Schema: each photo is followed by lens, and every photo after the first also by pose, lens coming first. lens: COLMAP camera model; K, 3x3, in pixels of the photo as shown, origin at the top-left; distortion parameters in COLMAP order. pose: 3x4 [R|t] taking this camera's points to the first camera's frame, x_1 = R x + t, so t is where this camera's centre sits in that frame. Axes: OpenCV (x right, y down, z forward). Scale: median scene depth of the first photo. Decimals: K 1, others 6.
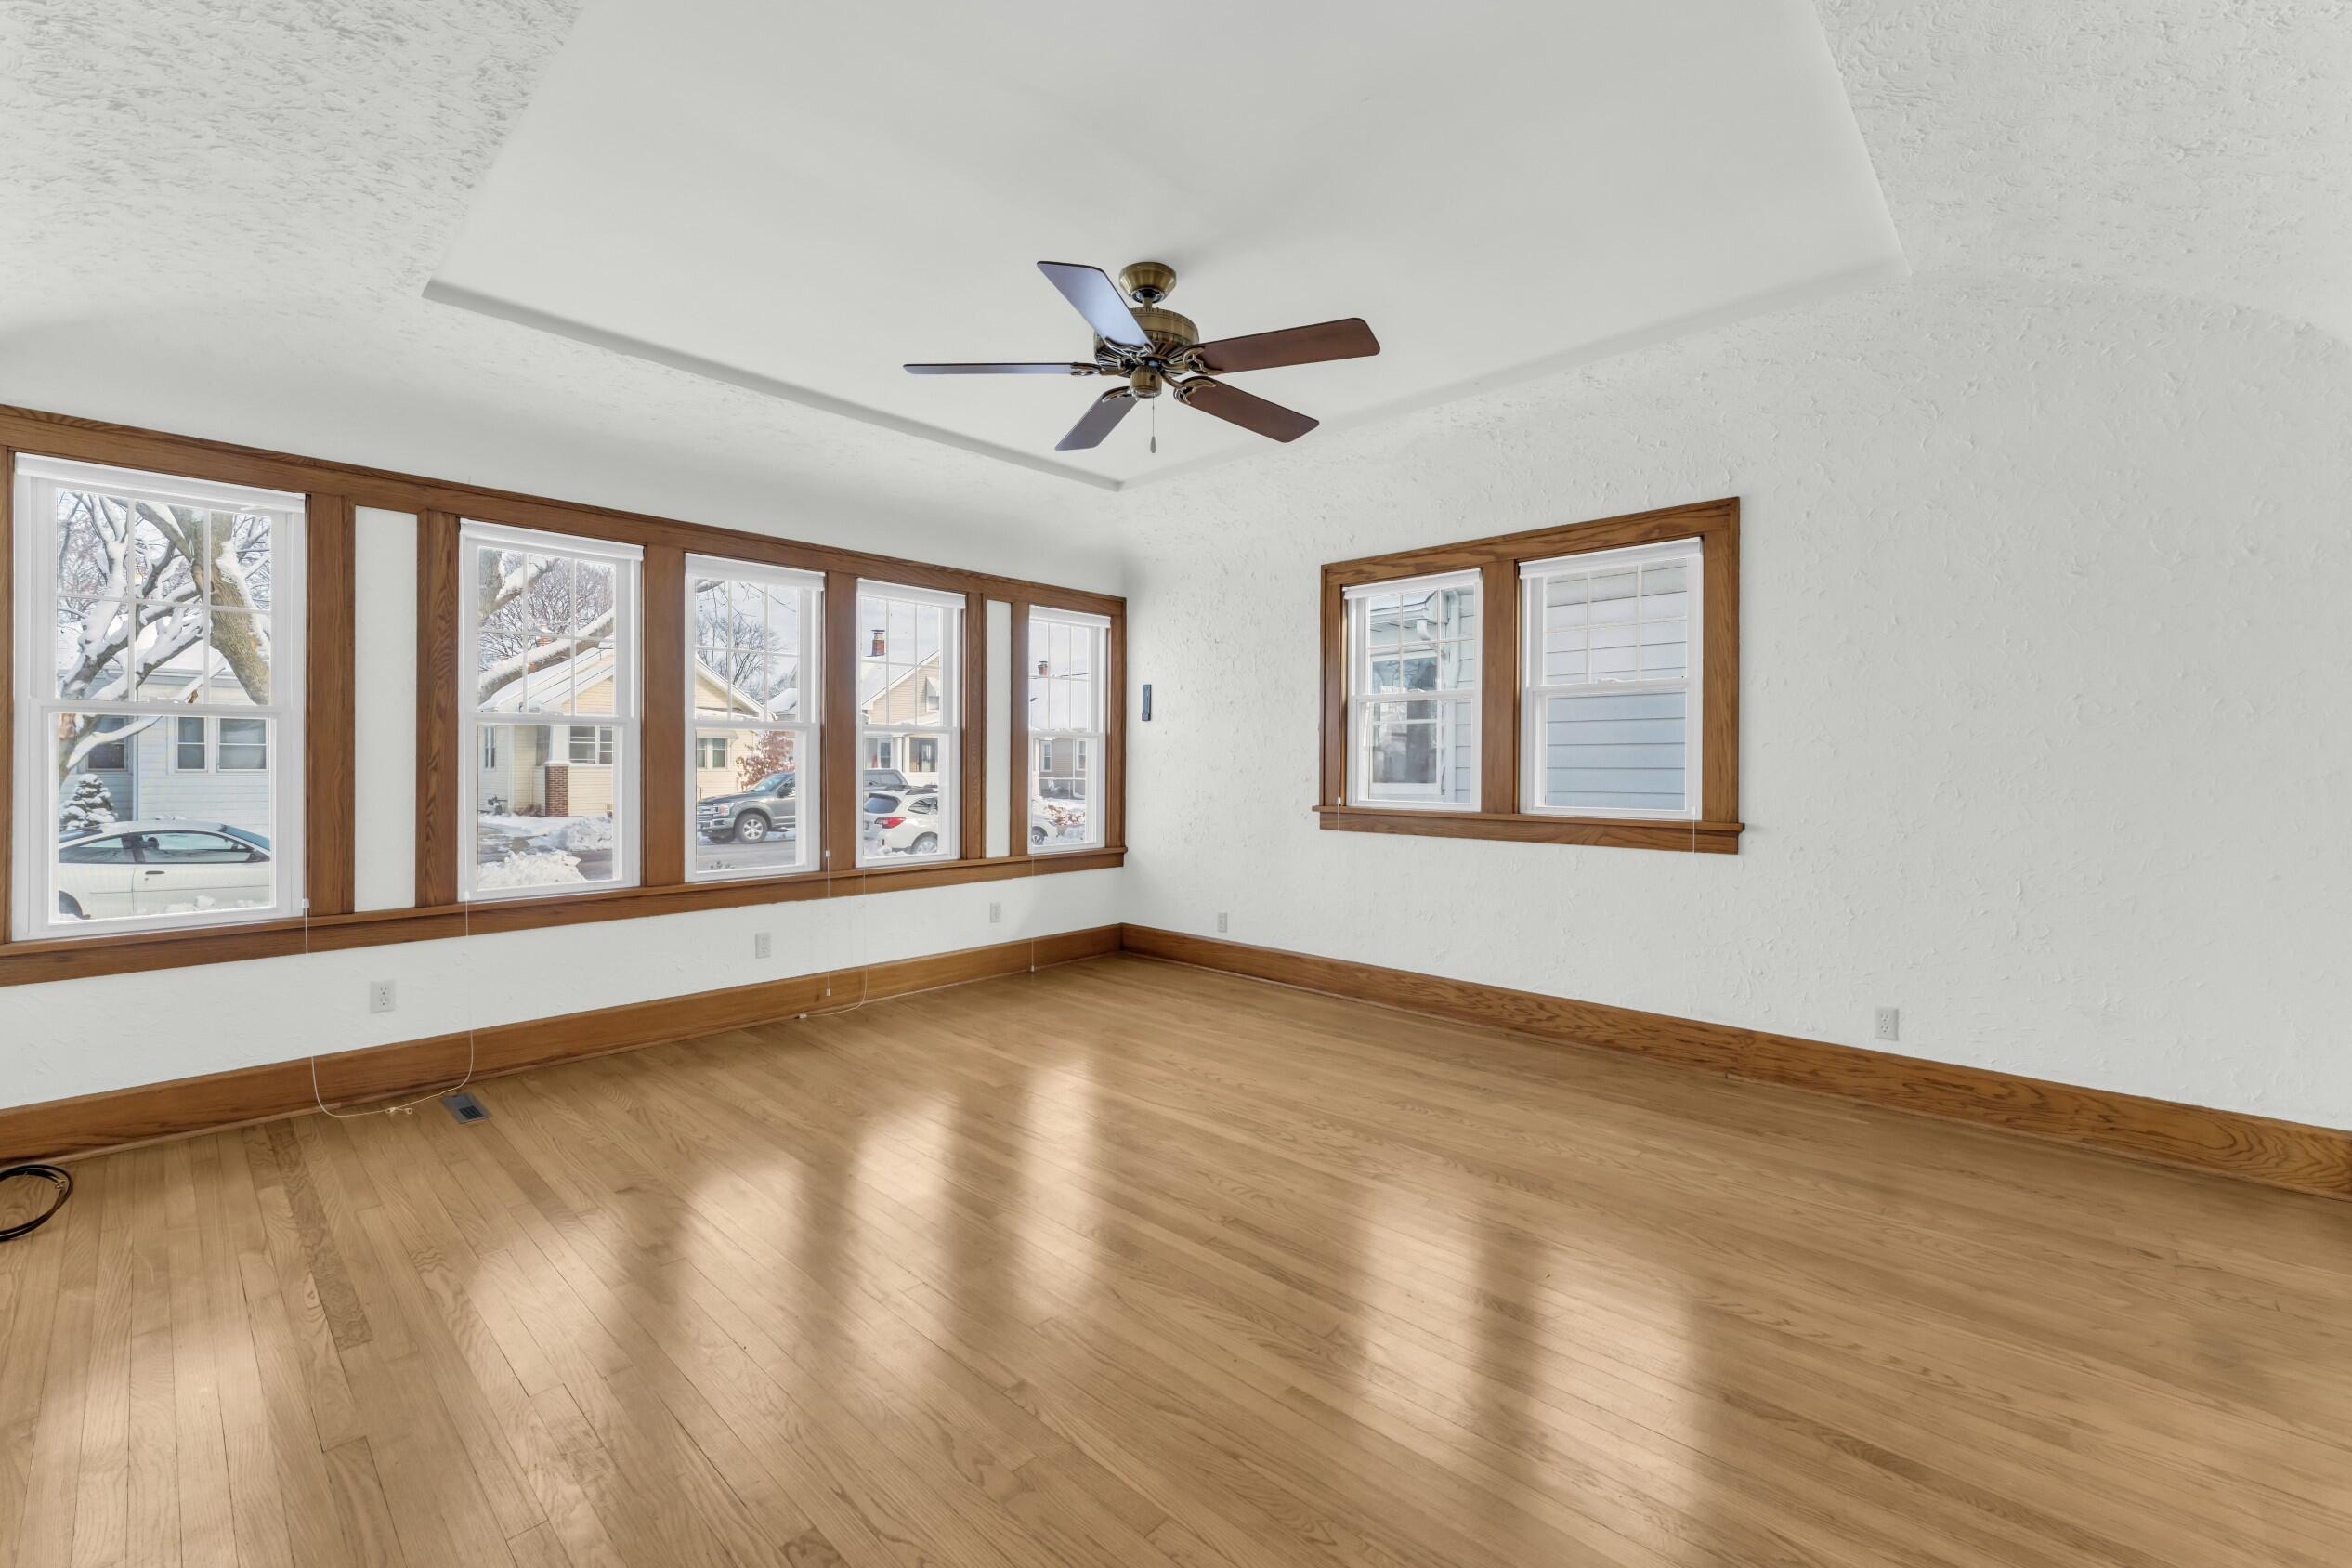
lens RADIAL K [[962.1, 0, 1176.8], [0, 962.1, 760.0], [0, 0, 1]] dist [0.001017, 0.000020]
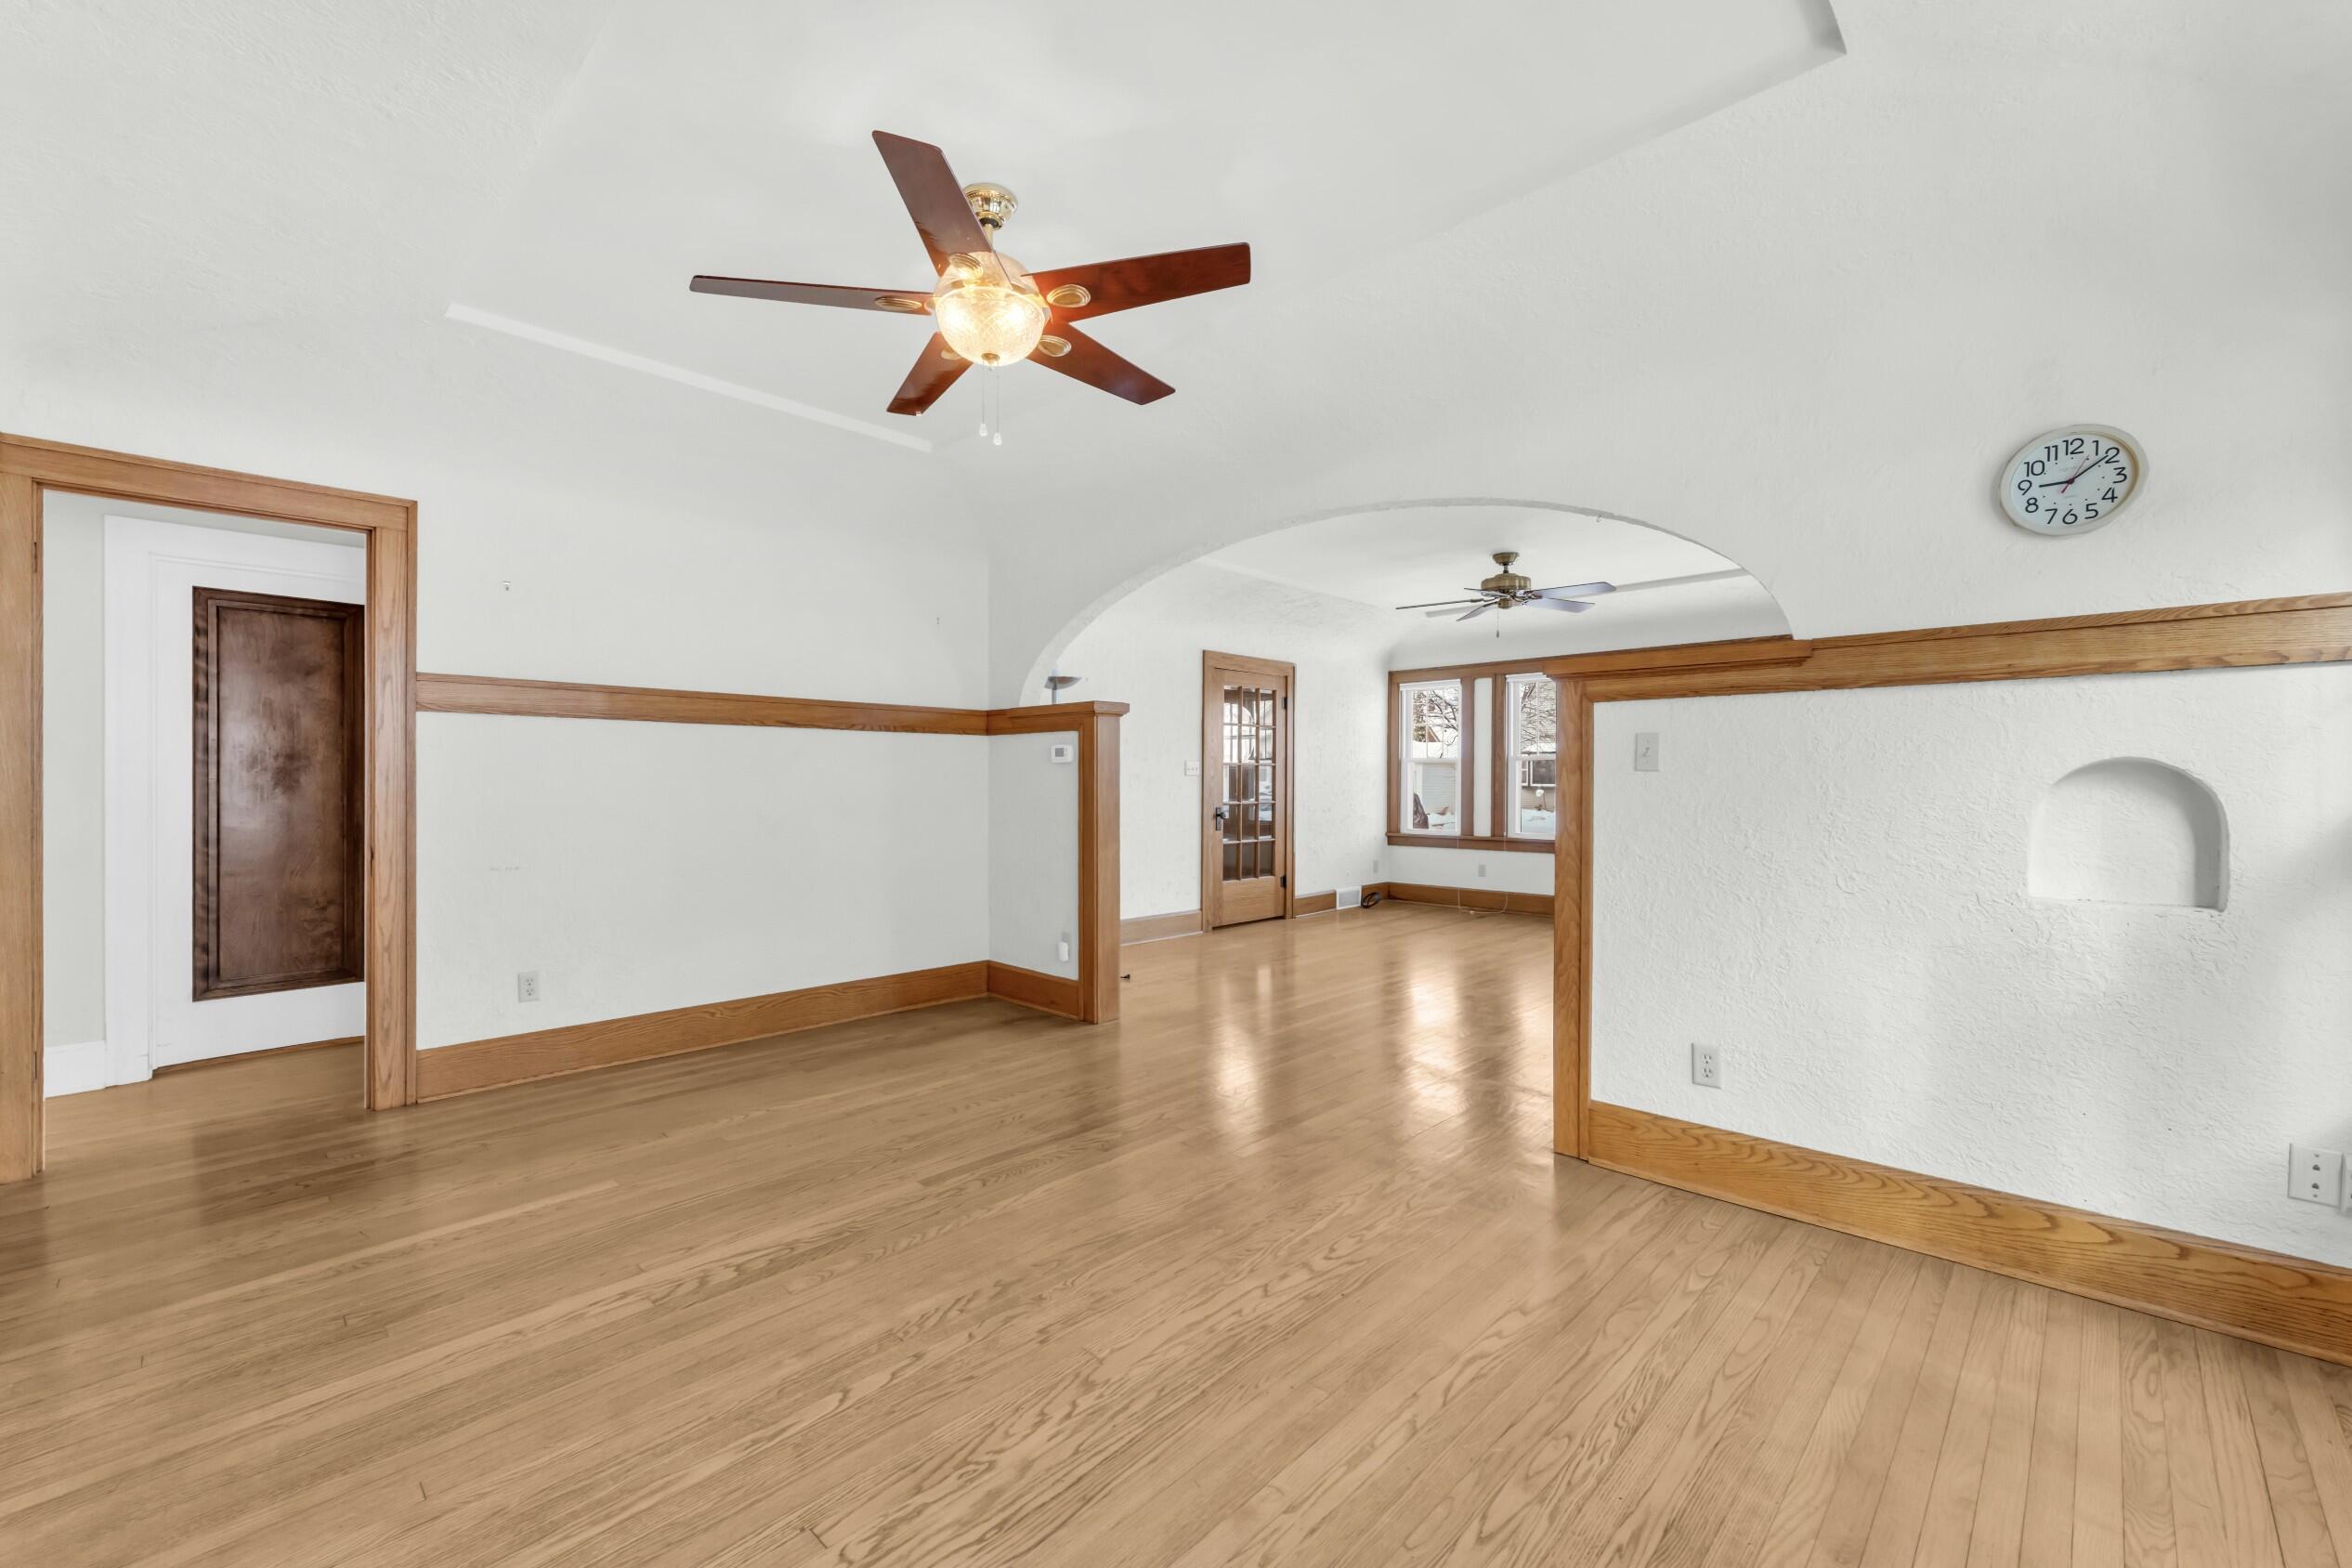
lens RADIAL K [[959.4, 0, 1167.8], [0, 959.4, 779.7], [0, 0, 1]] dist [-0.000532, 0.000181]
pose [[-0.010745, -0.000587, -0.999942, 1.371486], [0.001053, 0.999999, -0.000599, 0.005874], [0.999942, -0.001059, -0.010745, 0.157769]]
